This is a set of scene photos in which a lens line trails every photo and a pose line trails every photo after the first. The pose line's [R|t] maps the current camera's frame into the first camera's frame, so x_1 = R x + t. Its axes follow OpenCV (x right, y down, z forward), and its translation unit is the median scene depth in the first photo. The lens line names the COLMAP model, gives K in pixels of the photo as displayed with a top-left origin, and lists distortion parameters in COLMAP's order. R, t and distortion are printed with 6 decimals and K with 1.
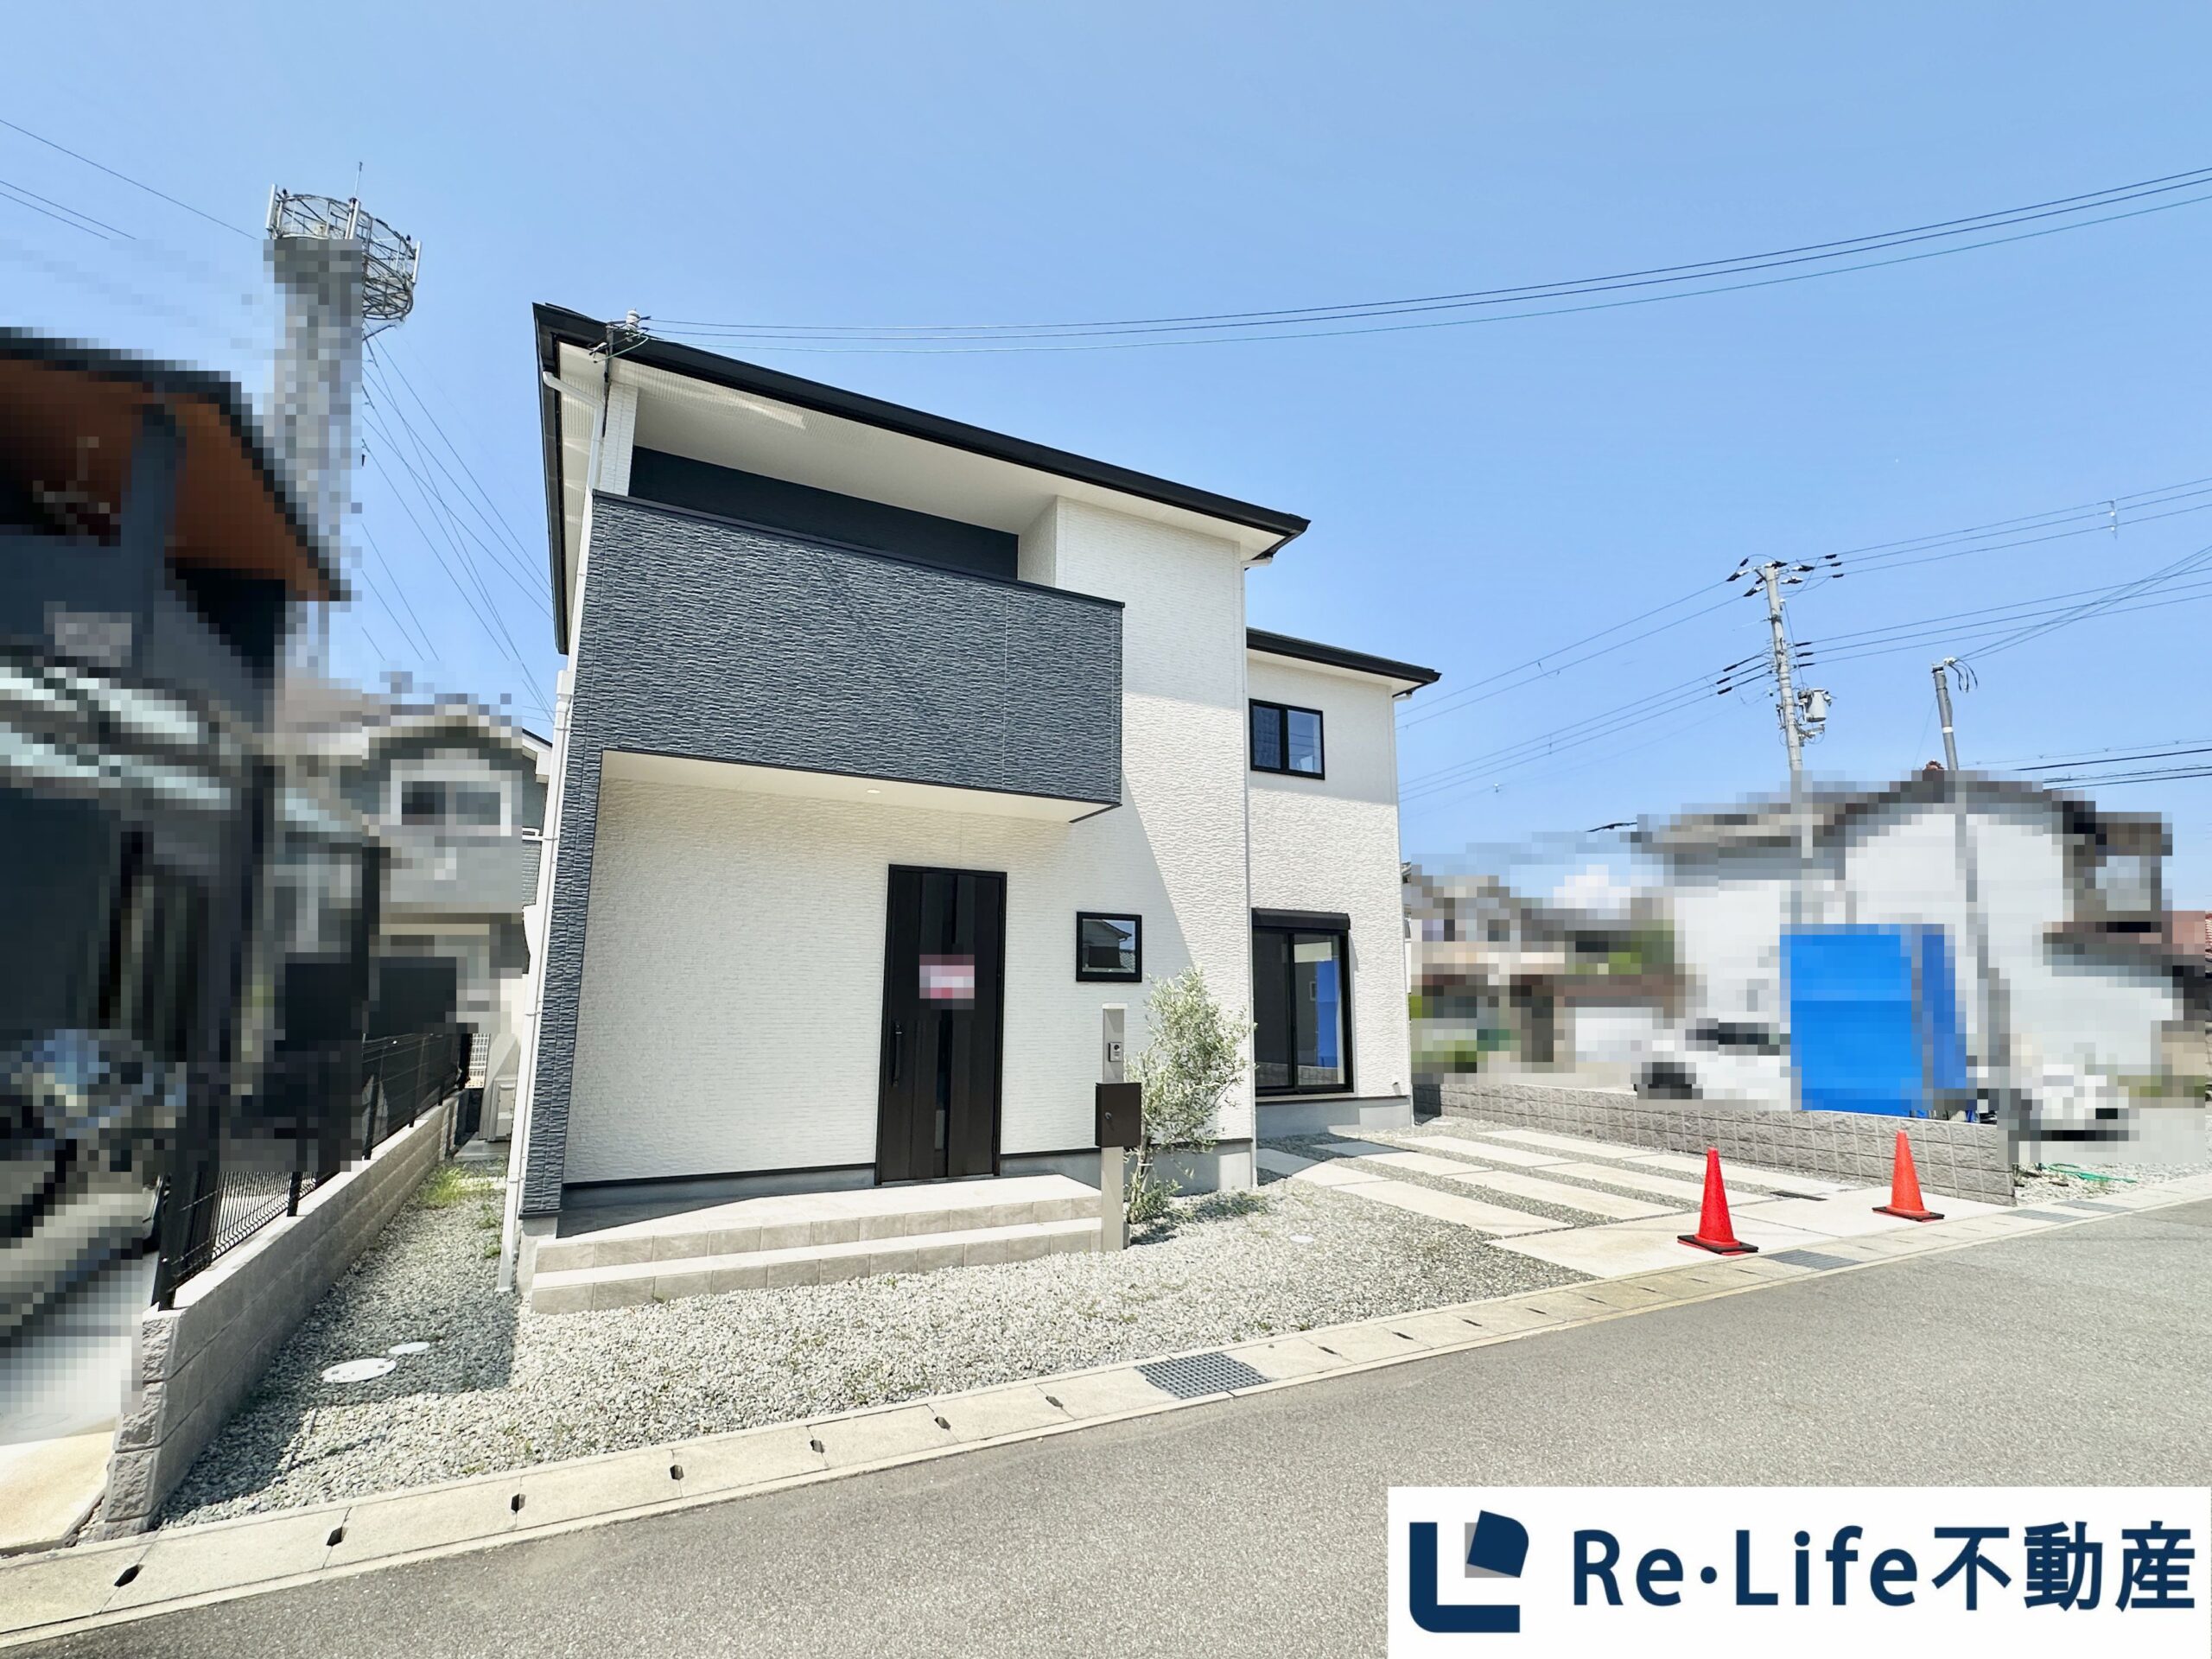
lens RADIAL K [[993.1, 0, 1106.0], [0, 993.1, 829.5], [0, 0, 1]] dist [0.001733, 0.000071]
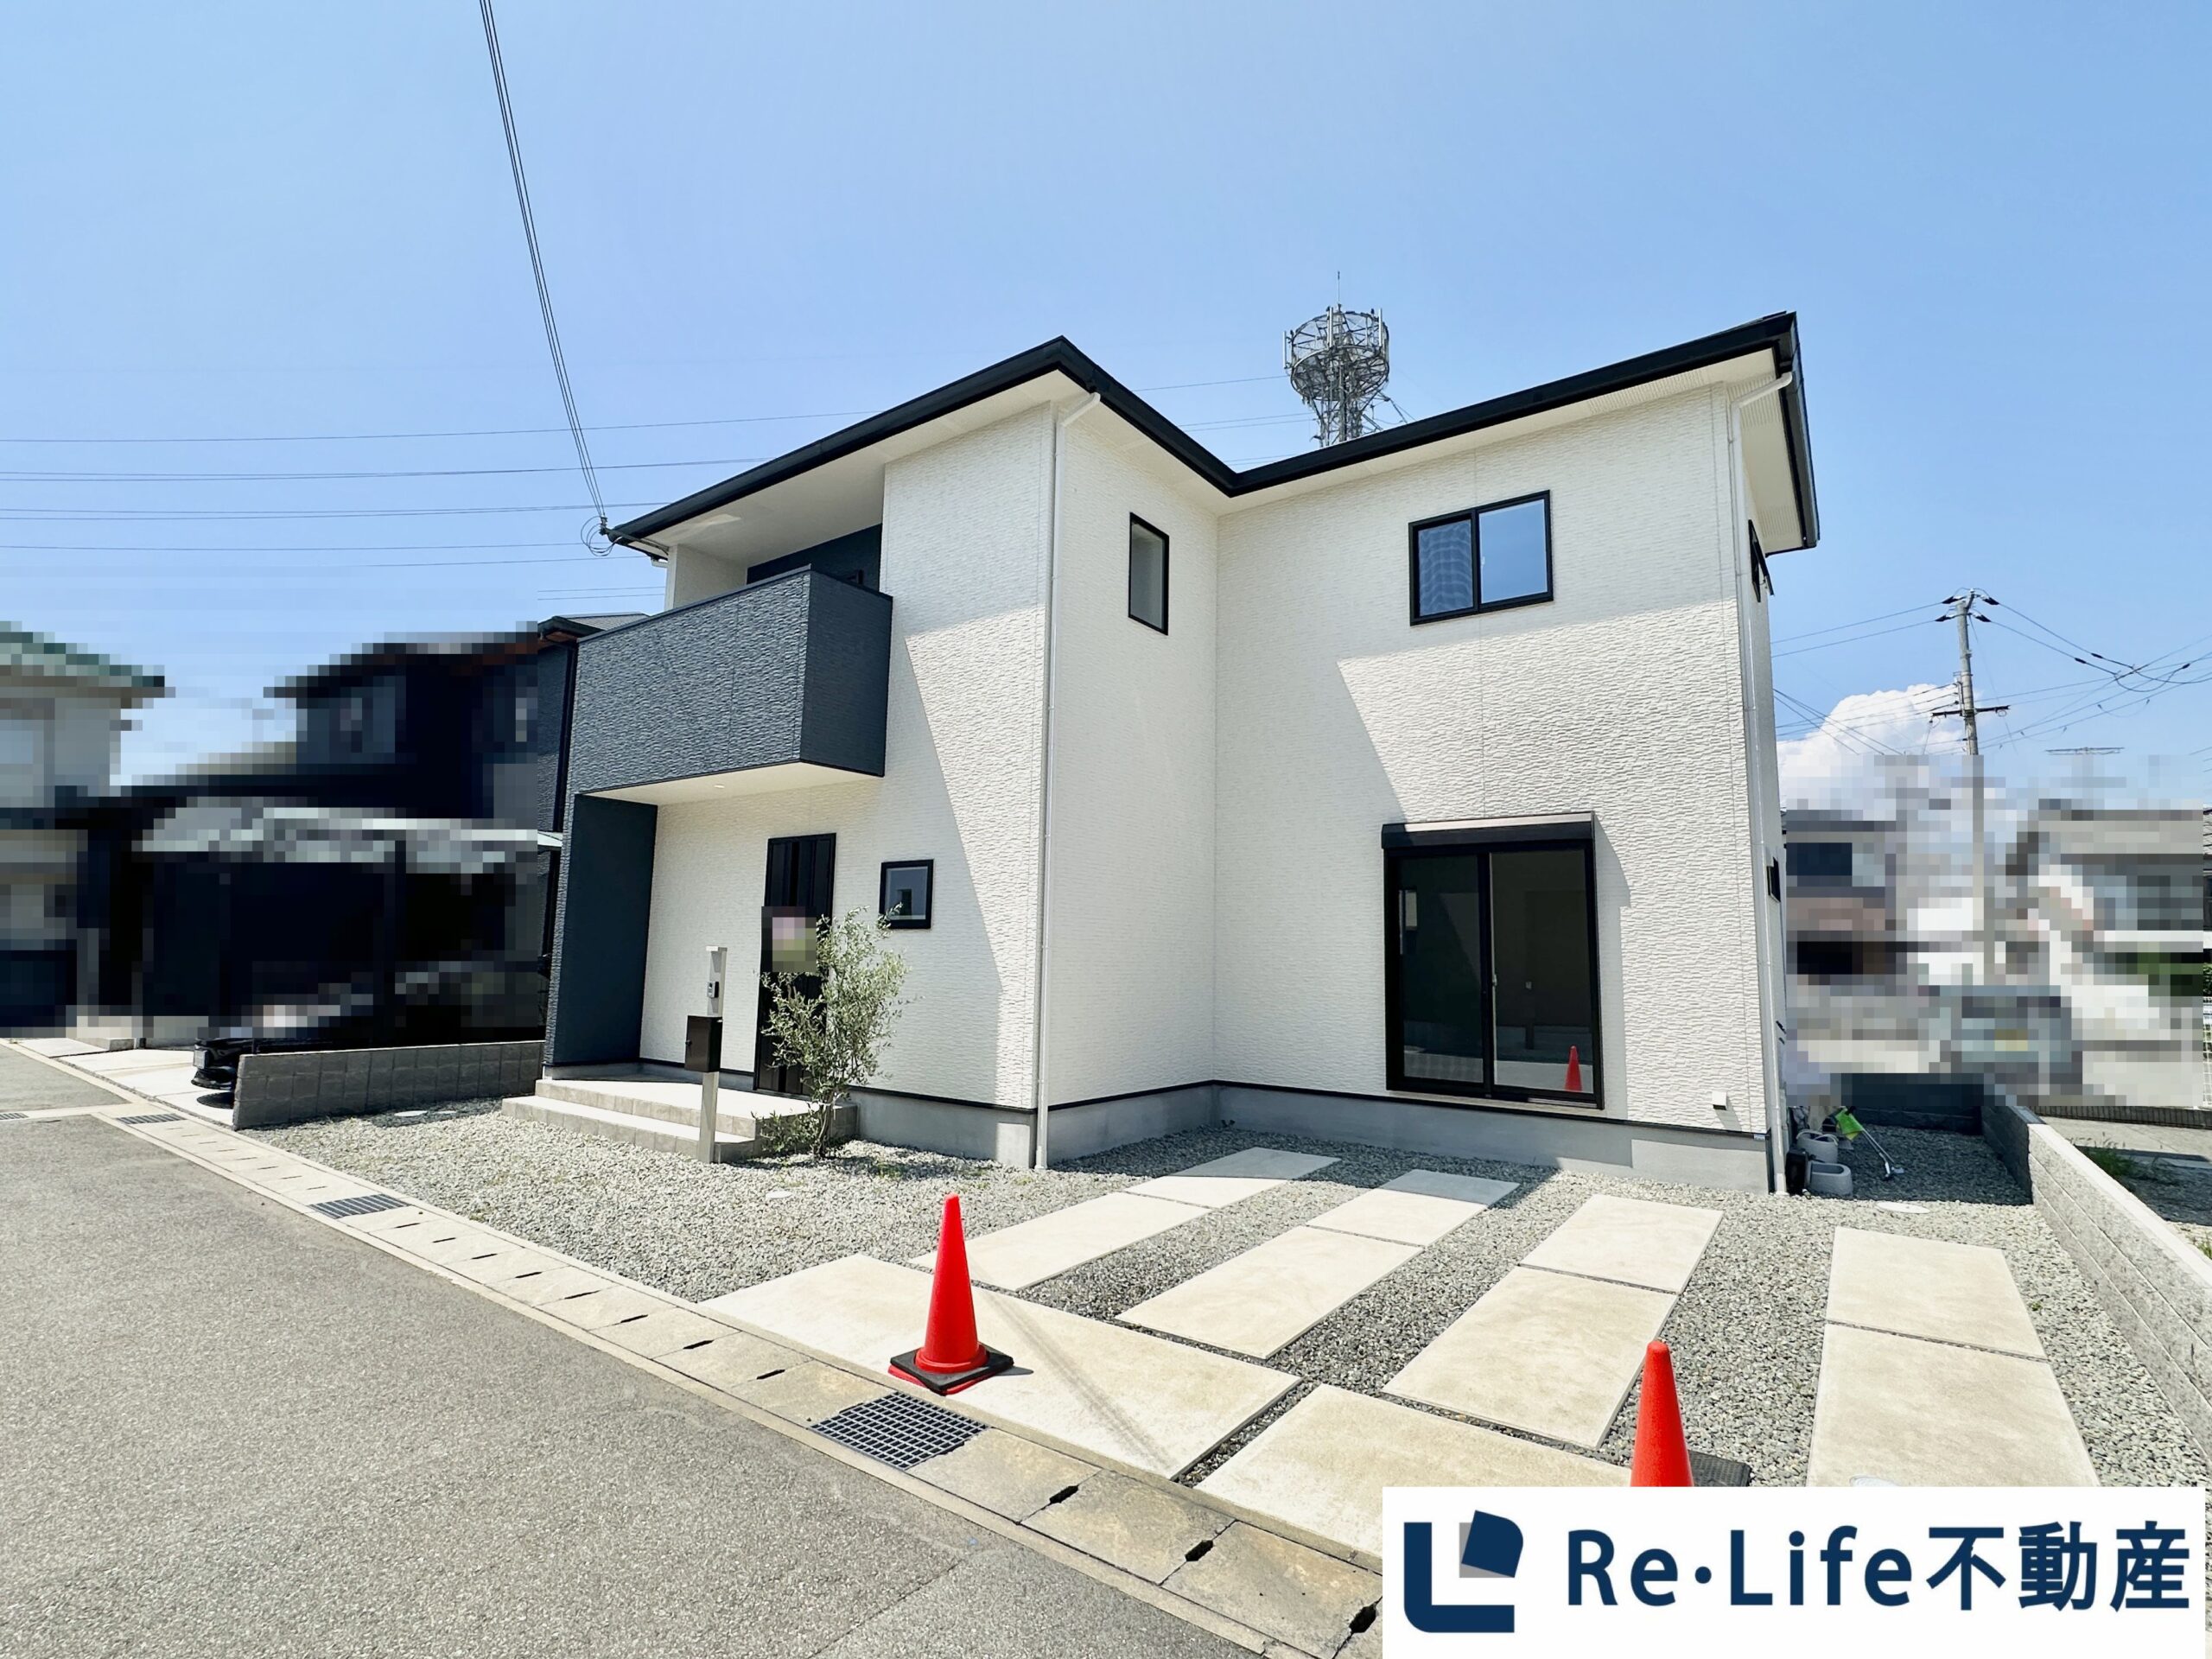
lens RADIAL K [[1032.4, 0, 1106.0], [0, 1032.4, 829.5], [0, 0, 1]] dist [-0.002873, 0.015192]
pose [[0.454281, -0.108547, -0.884221, 1.001547], [0.138398, 0.989098, -0.050318, 0.131298], [0.880042, -0.099516, 0.464351, 0.688153]]
